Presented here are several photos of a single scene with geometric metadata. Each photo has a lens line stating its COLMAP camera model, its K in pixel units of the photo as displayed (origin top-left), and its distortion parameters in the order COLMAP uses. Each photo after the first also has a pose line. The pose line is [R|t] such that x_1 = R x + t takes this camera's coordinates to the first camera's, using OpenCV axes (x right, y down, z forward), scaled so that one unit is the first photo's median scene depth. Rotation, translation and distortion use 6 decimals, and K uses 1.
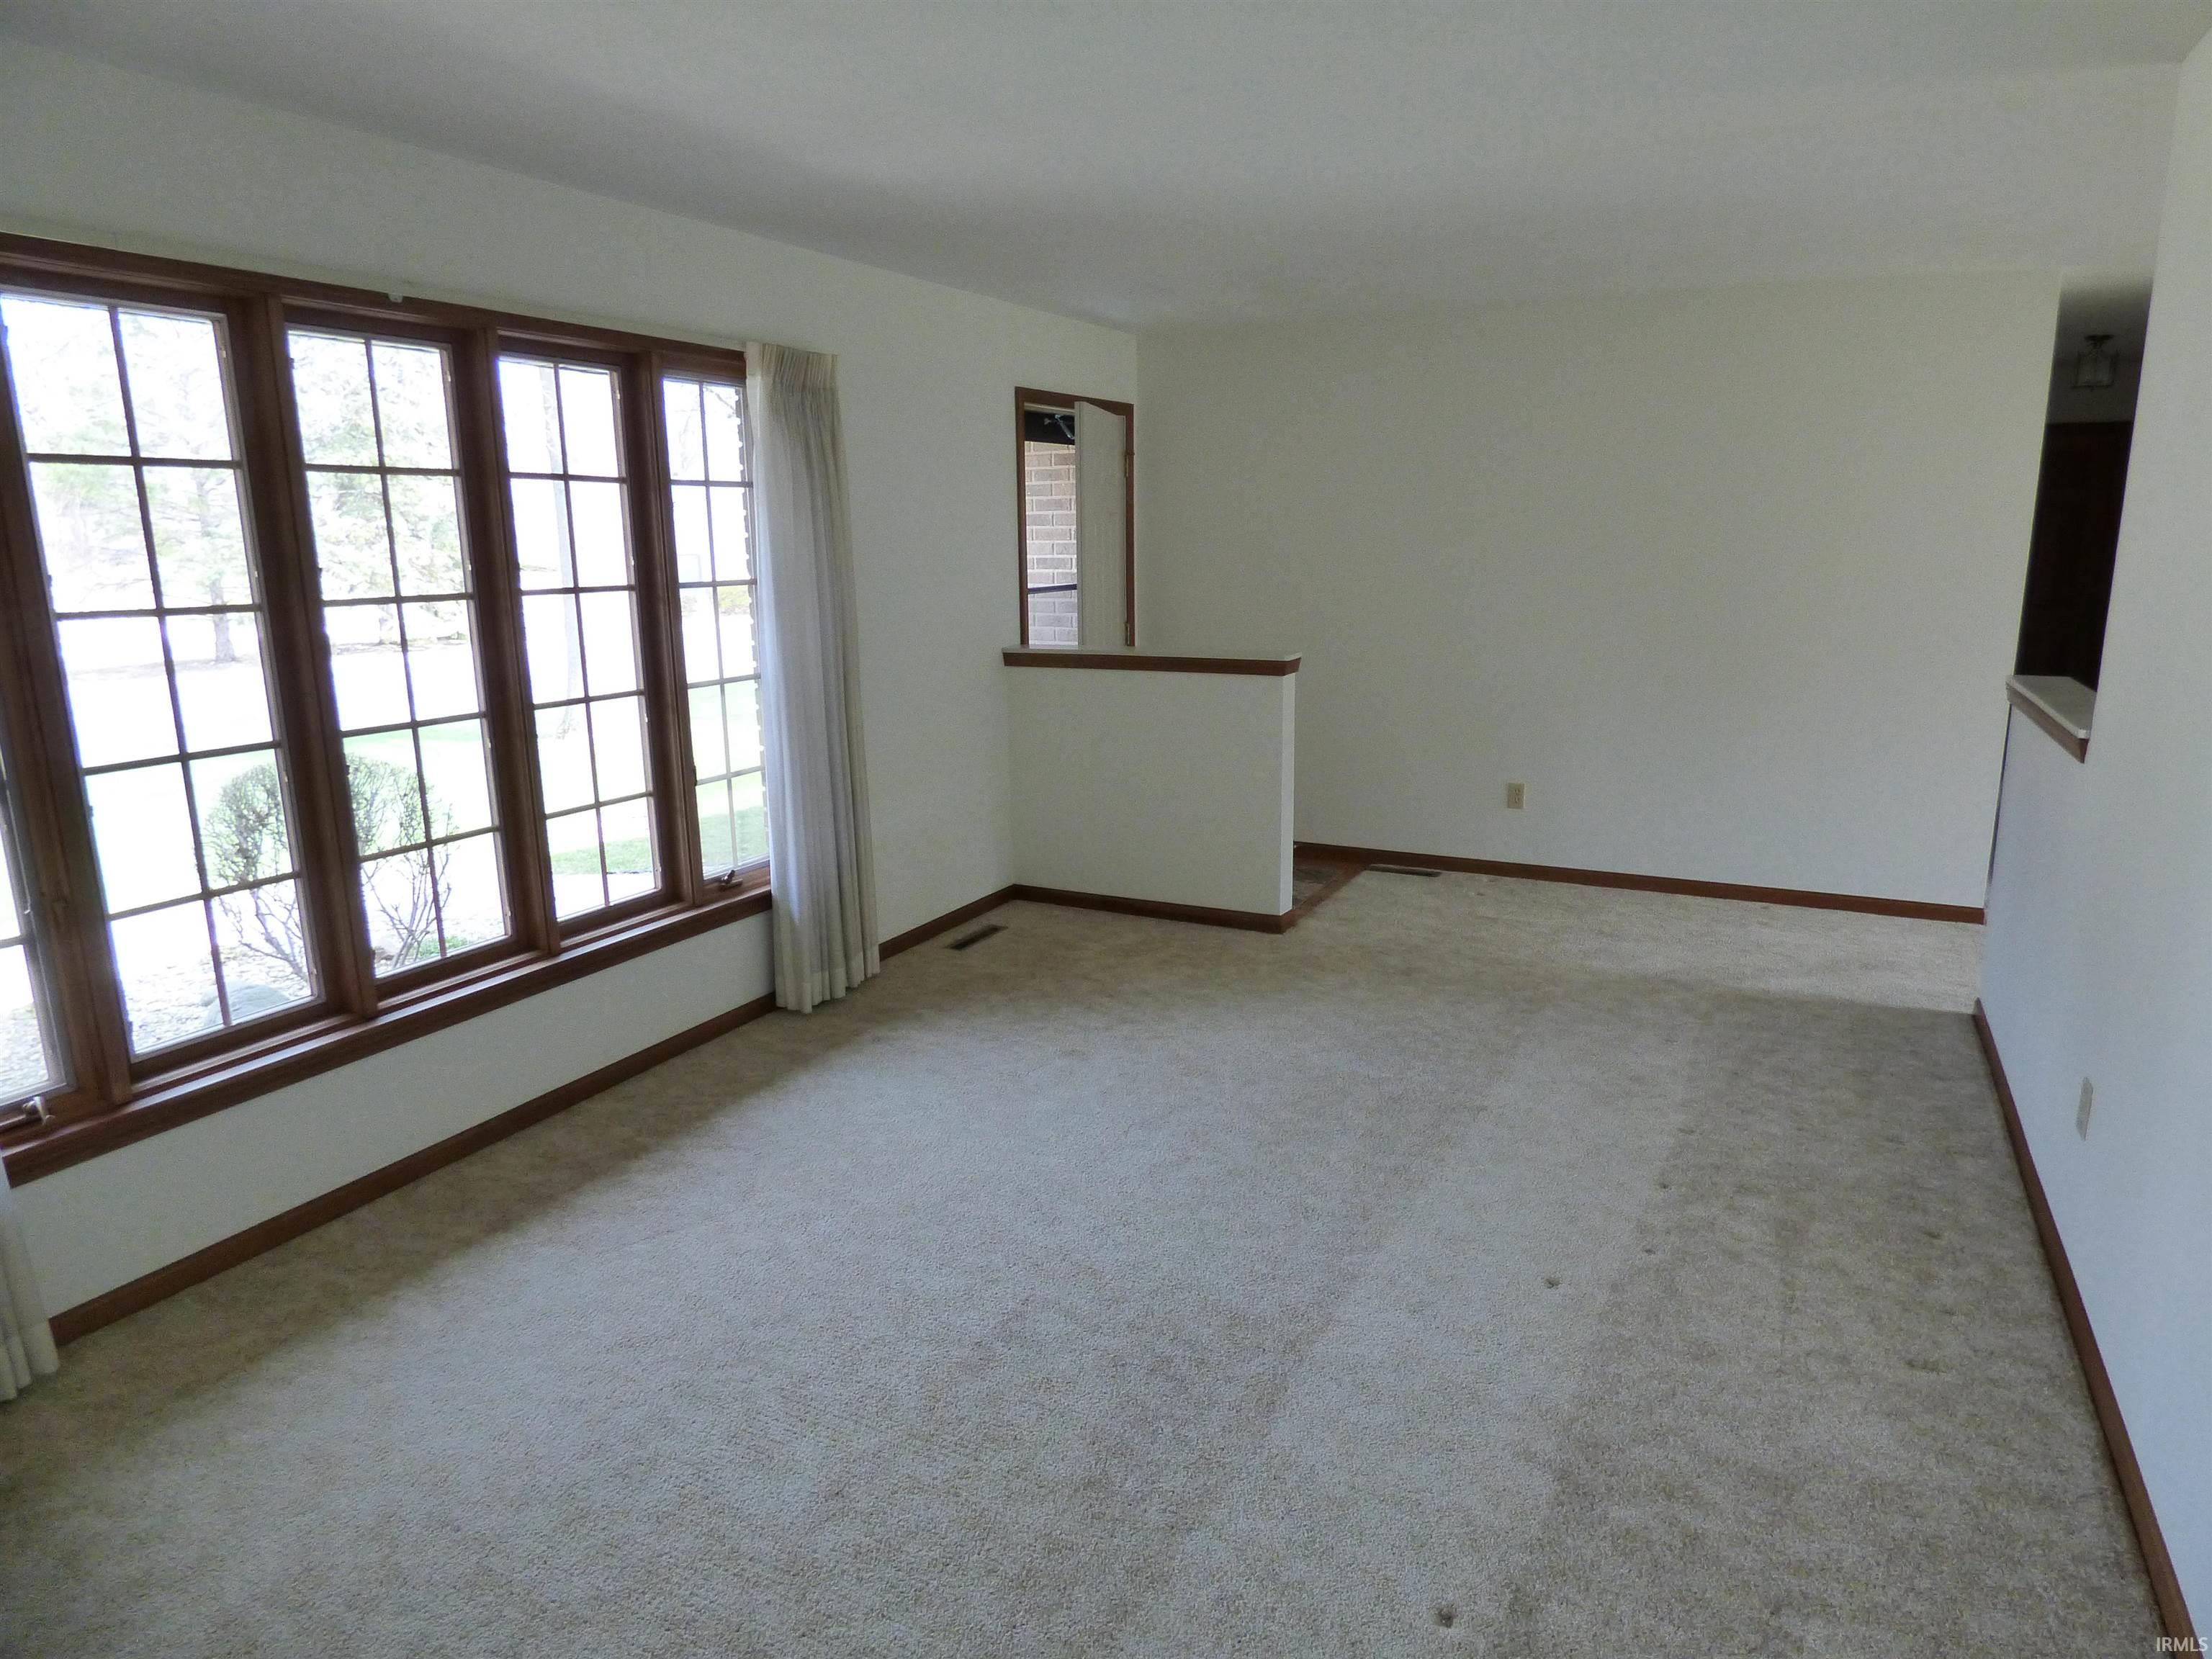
lens RADIAL K [[1335.8, 0, 1092.9], [0, 1335.8, 815.4], [0, 0, 1]] dist [-0.000437, -0.001283]
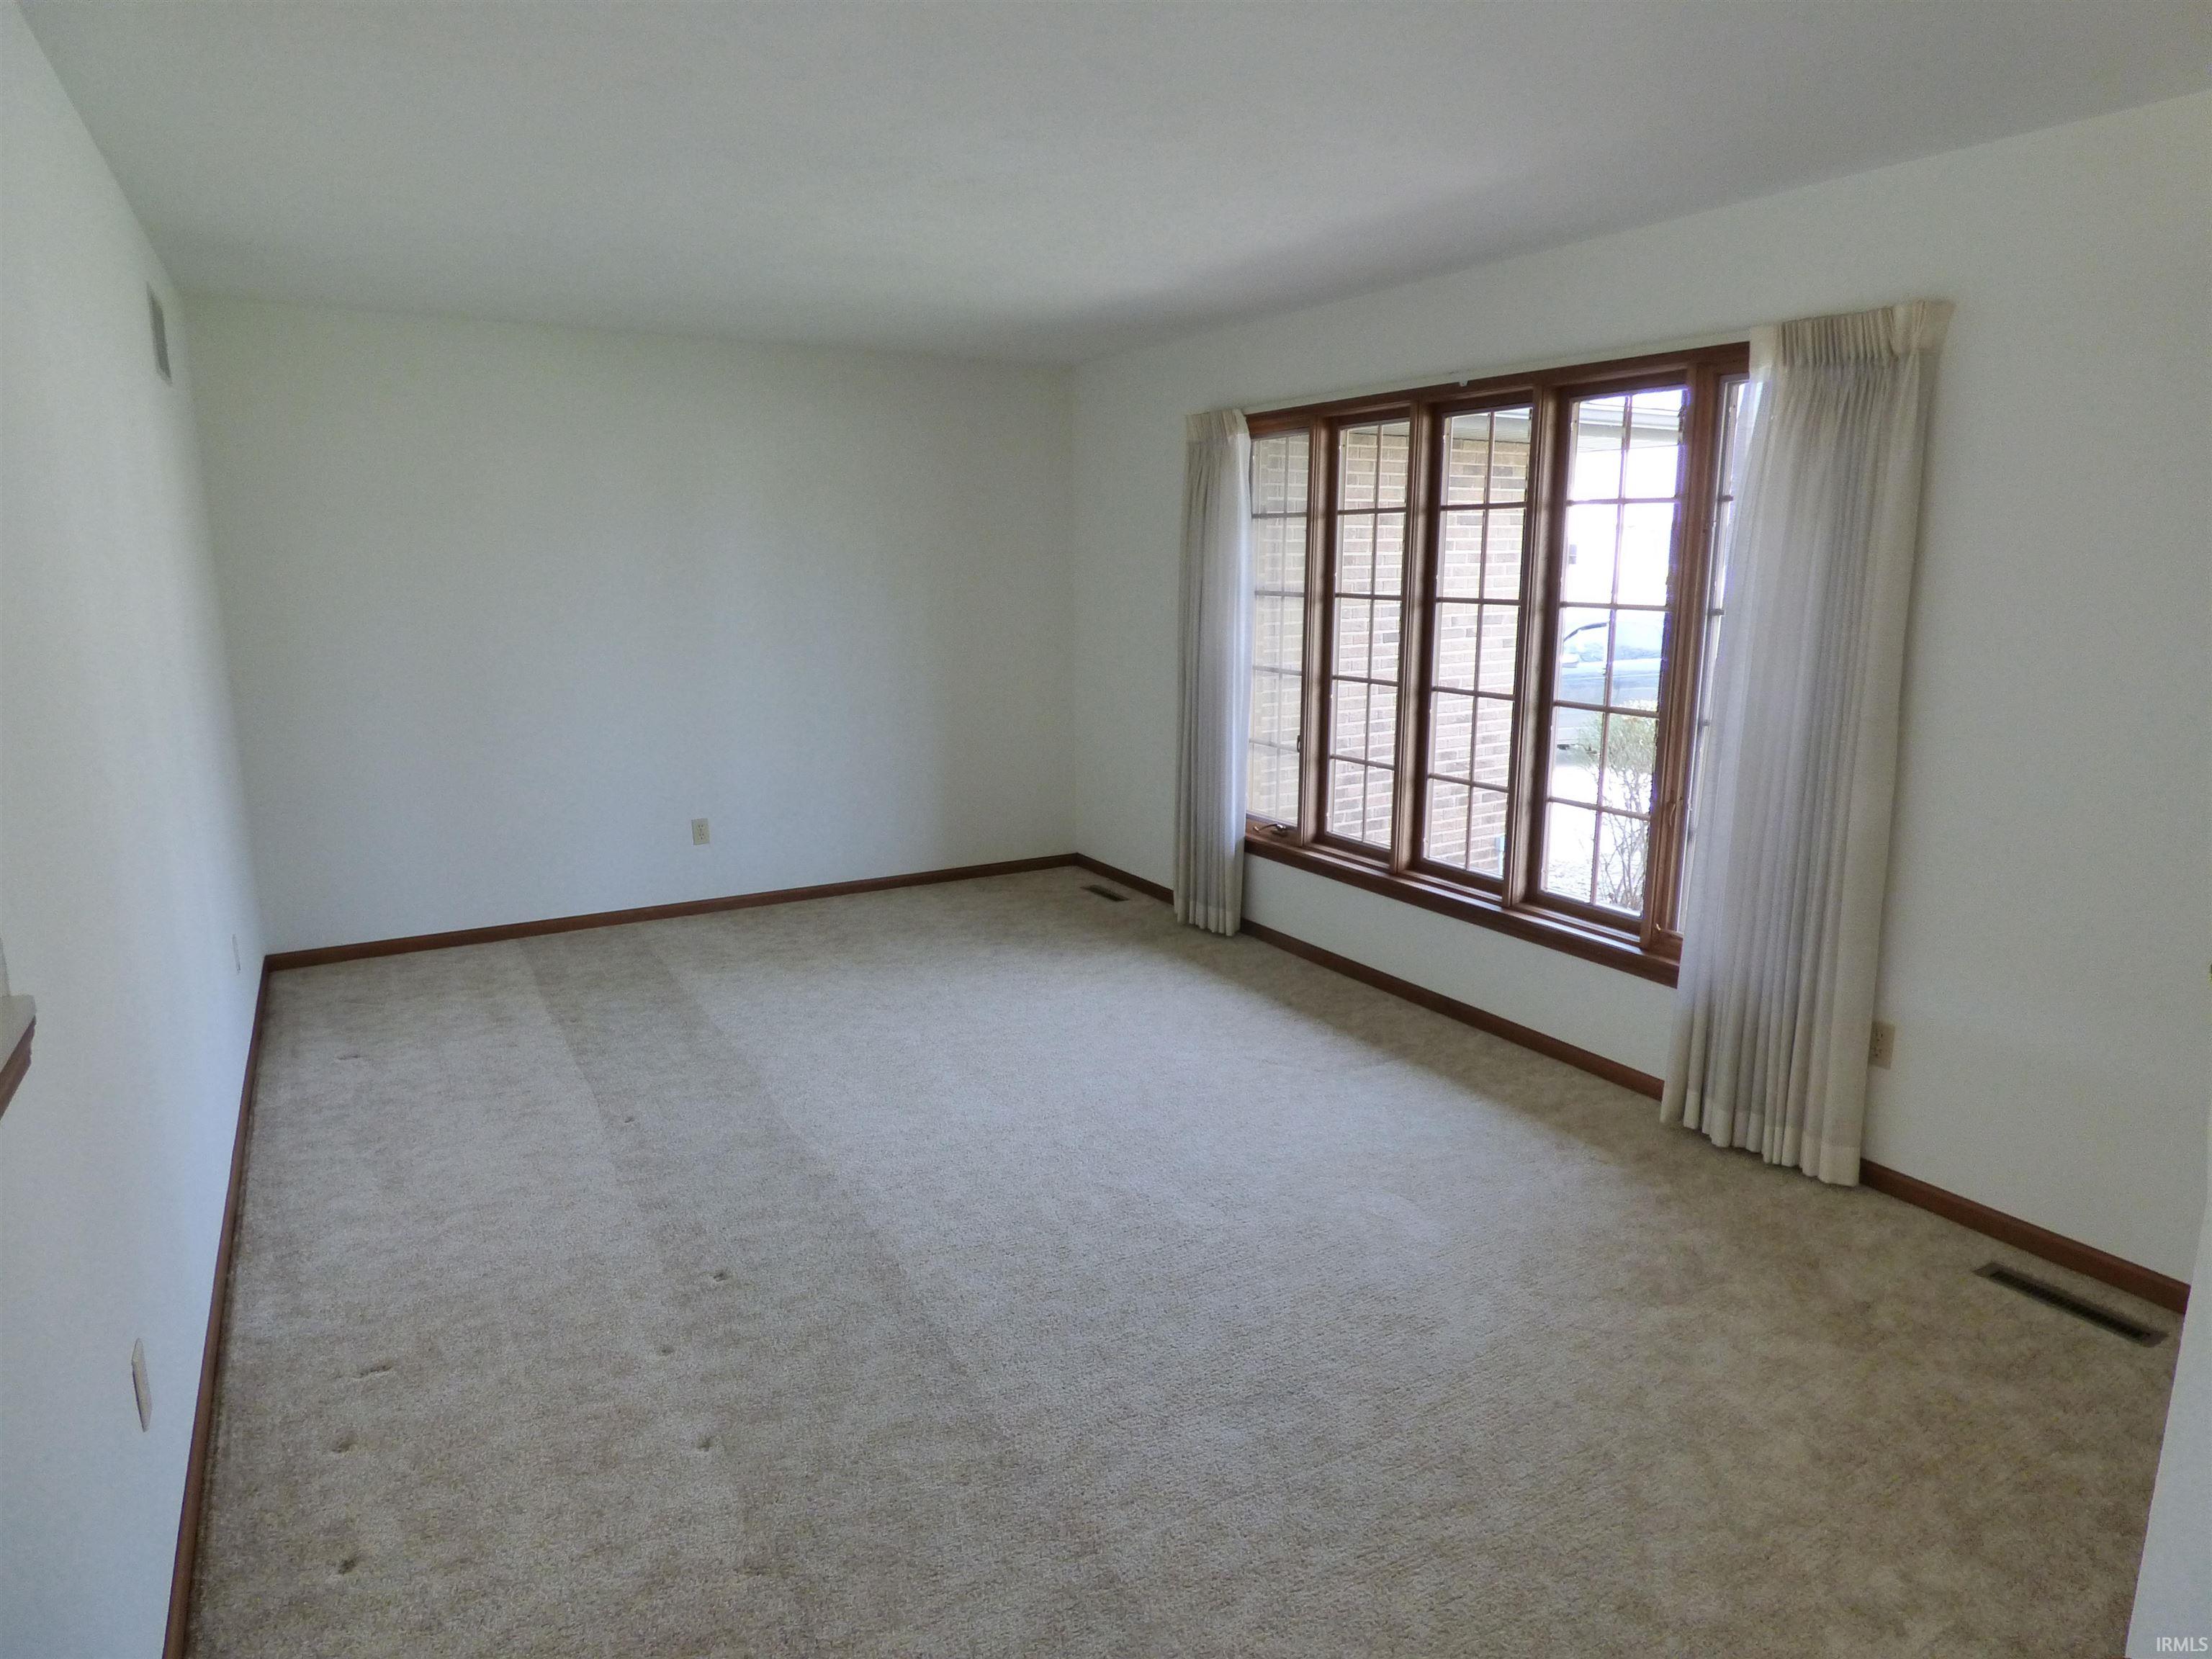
lens RADIAL K [[1335.8, 0, 1092.9], [0, 1335.8, 815.4], [0, 0, 1]] dist [-0.000437, -0.001283]
pose [[-0.540524, 0.183233, -0.821133, 0.768334], [-0.155416, 0.937453, 0.311494, -0.289395], [0.826849, 0.295987, -0.478238, 1.258447]]
